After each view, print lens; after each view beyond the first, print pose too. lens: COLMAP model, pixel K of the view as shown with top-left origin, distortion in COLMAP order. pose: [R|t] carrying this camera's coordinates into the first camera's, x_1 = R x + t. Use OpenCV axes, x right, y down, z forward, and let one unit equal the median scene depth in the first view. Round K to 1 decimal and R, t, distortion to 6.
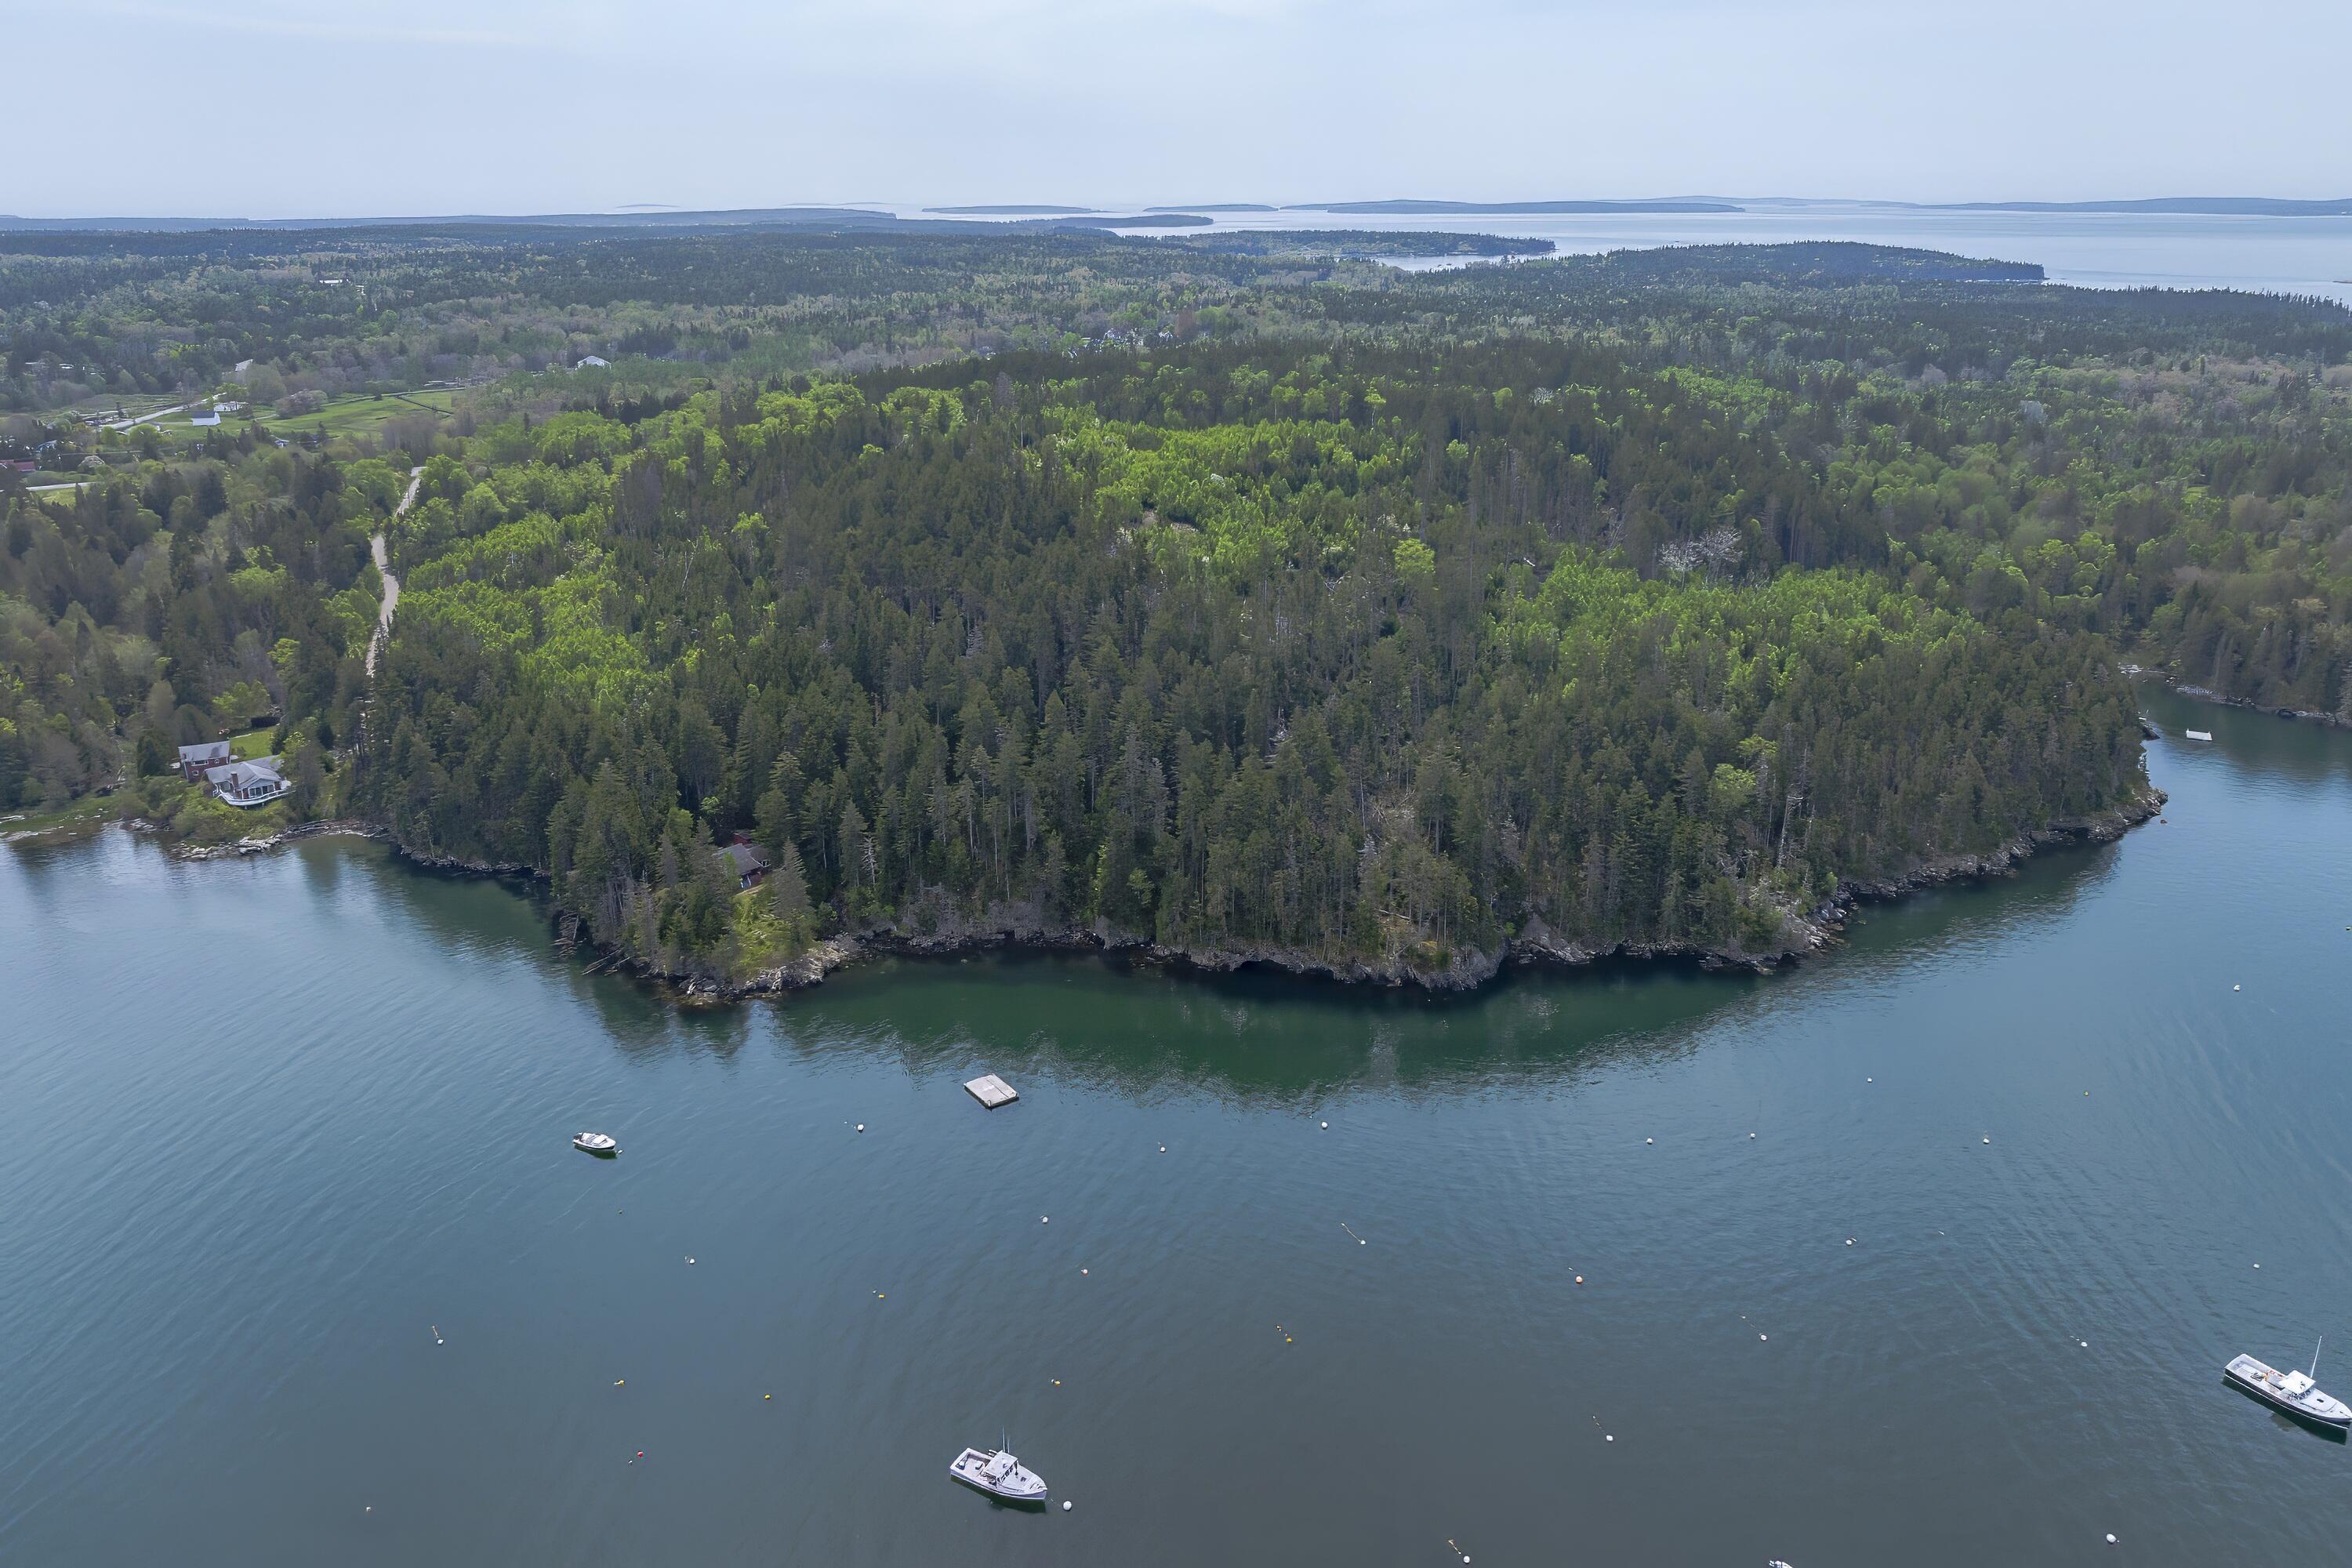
lens RADIAL K [[1584.9, 0, 1176.0], [0, 1584.9, 784.0], [0, 0, 1]] dist [-0.008420, 0.000246]
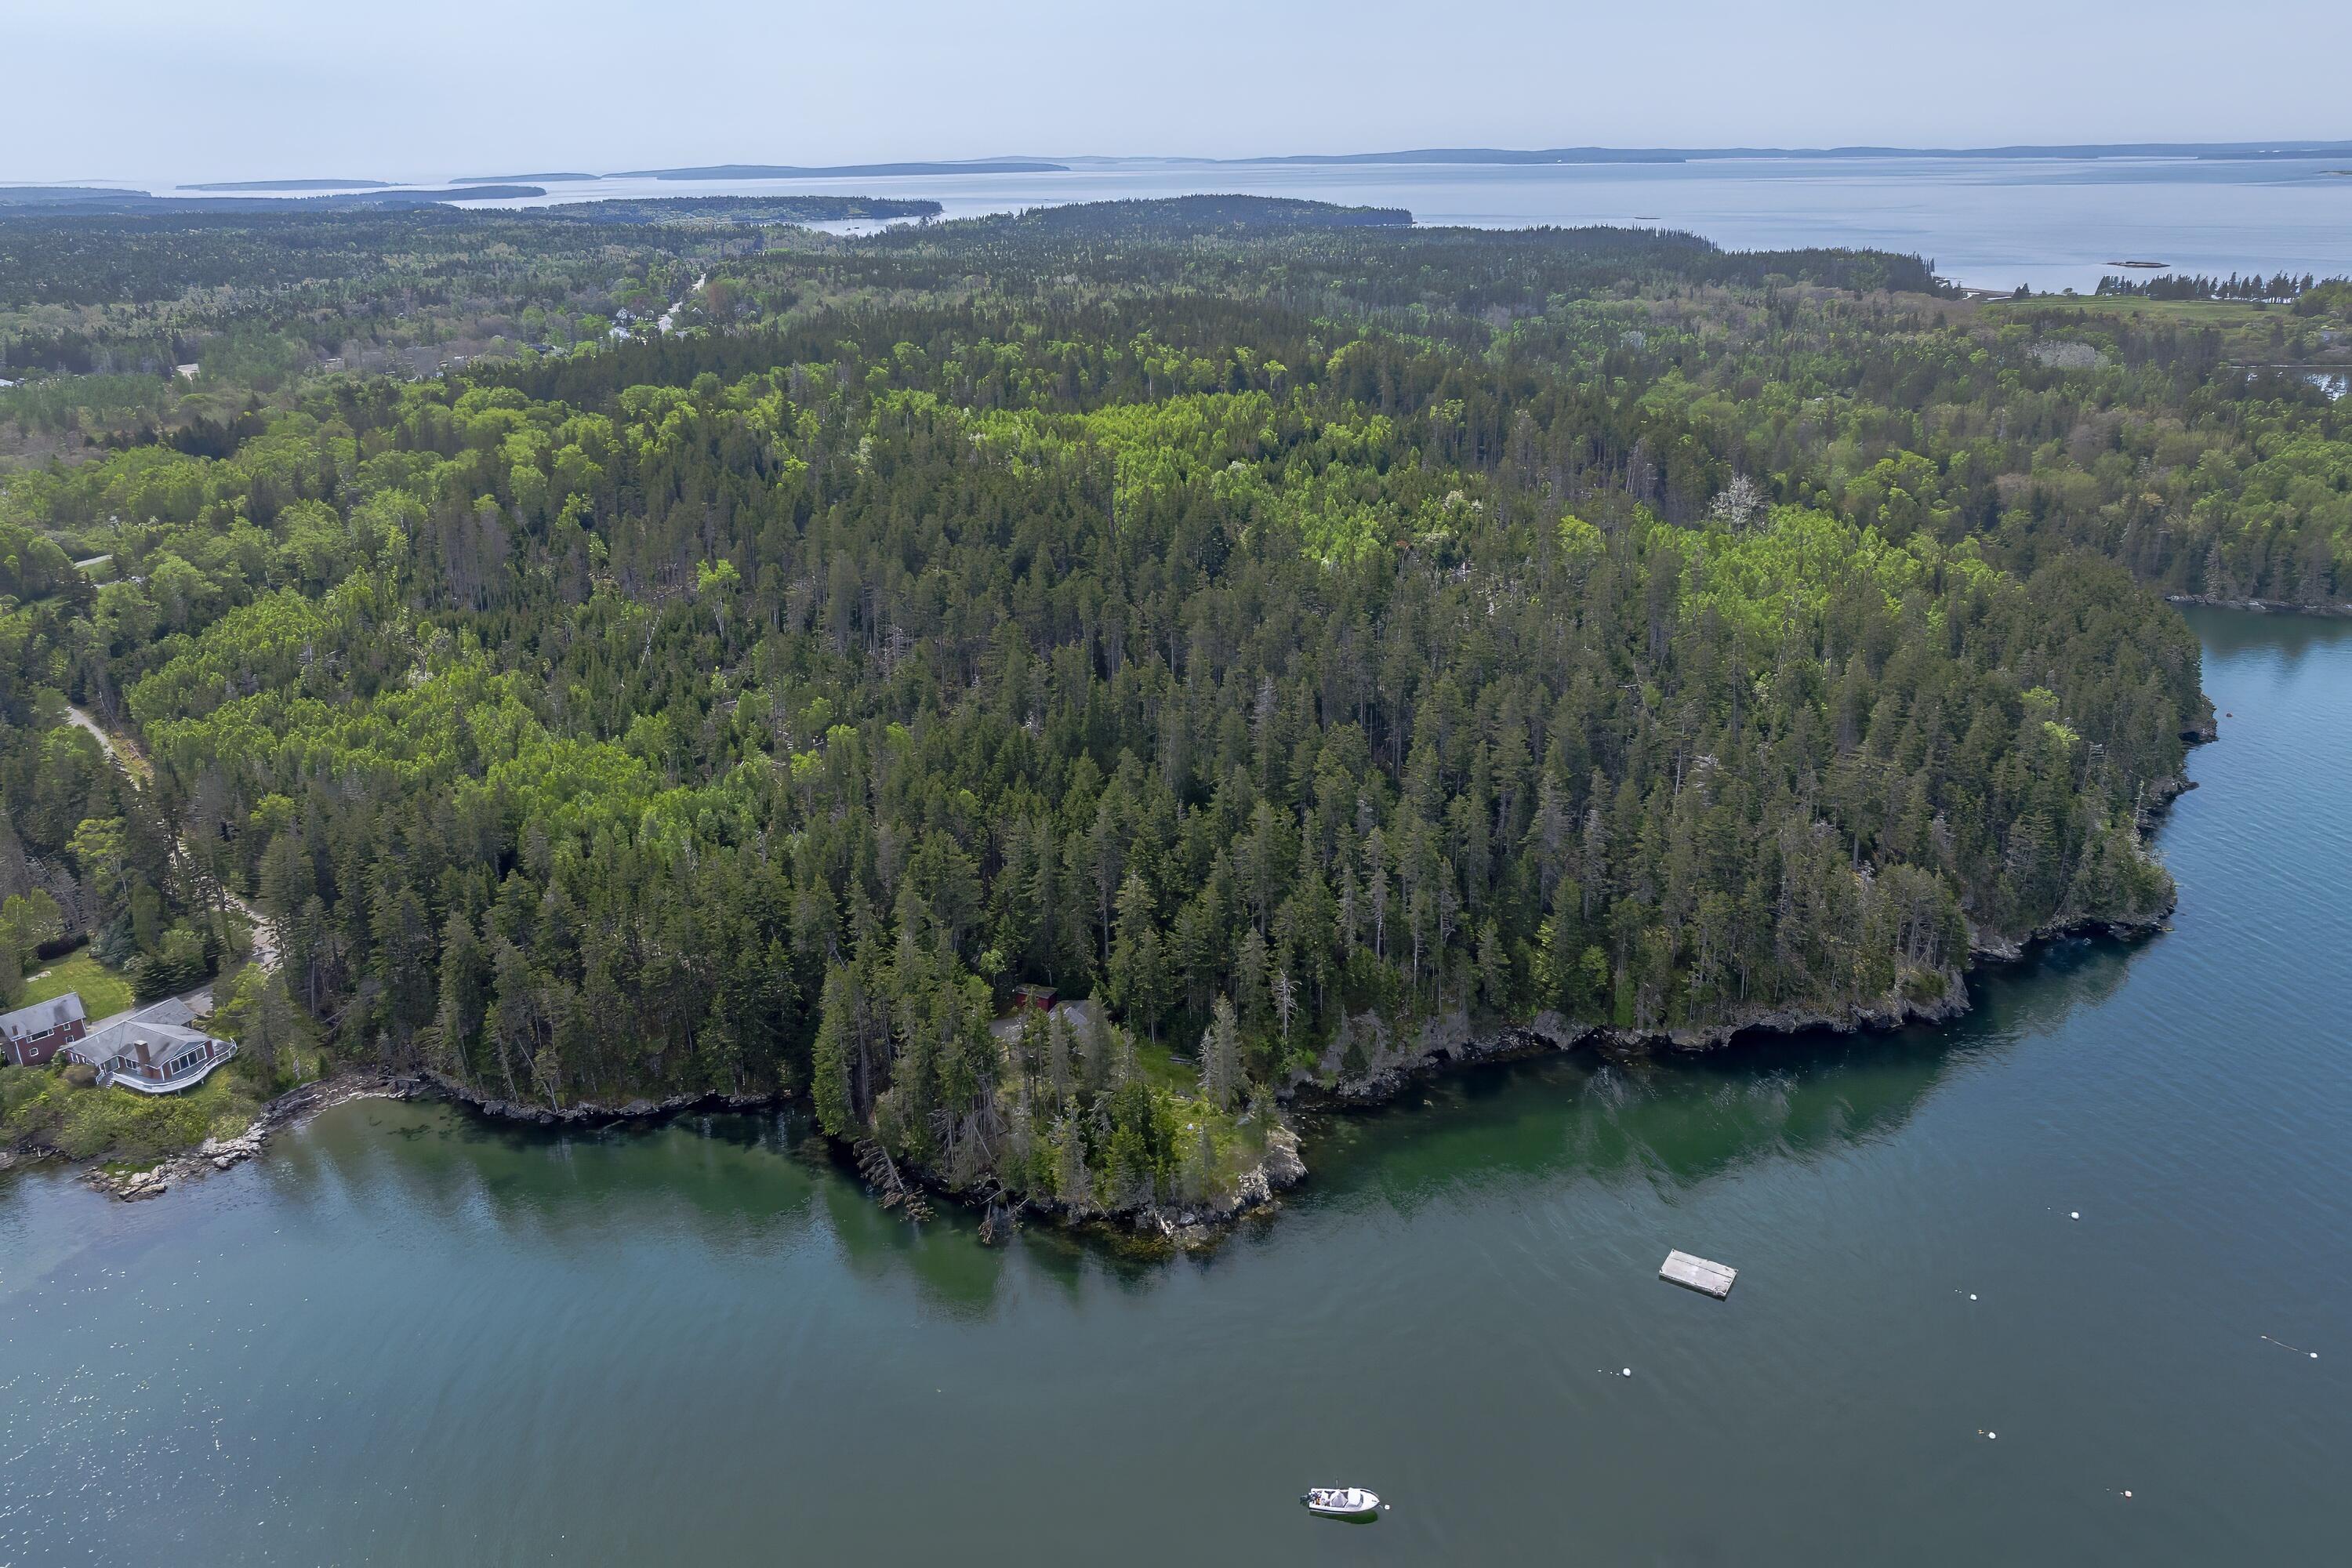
lens RADIAL K [[1584.9, 0, 1176.0], [0, 1584.9, 784.0], [0, 0, 1]] dist [-0.008420, 0.000246]
pose [[0.928664, -0.149442, 0.339485, -0.469427], [0.142409, 0.988753, 0.045691, -0.093920], [-0.342495, 0.005914, 0.939501, 0.284686]]
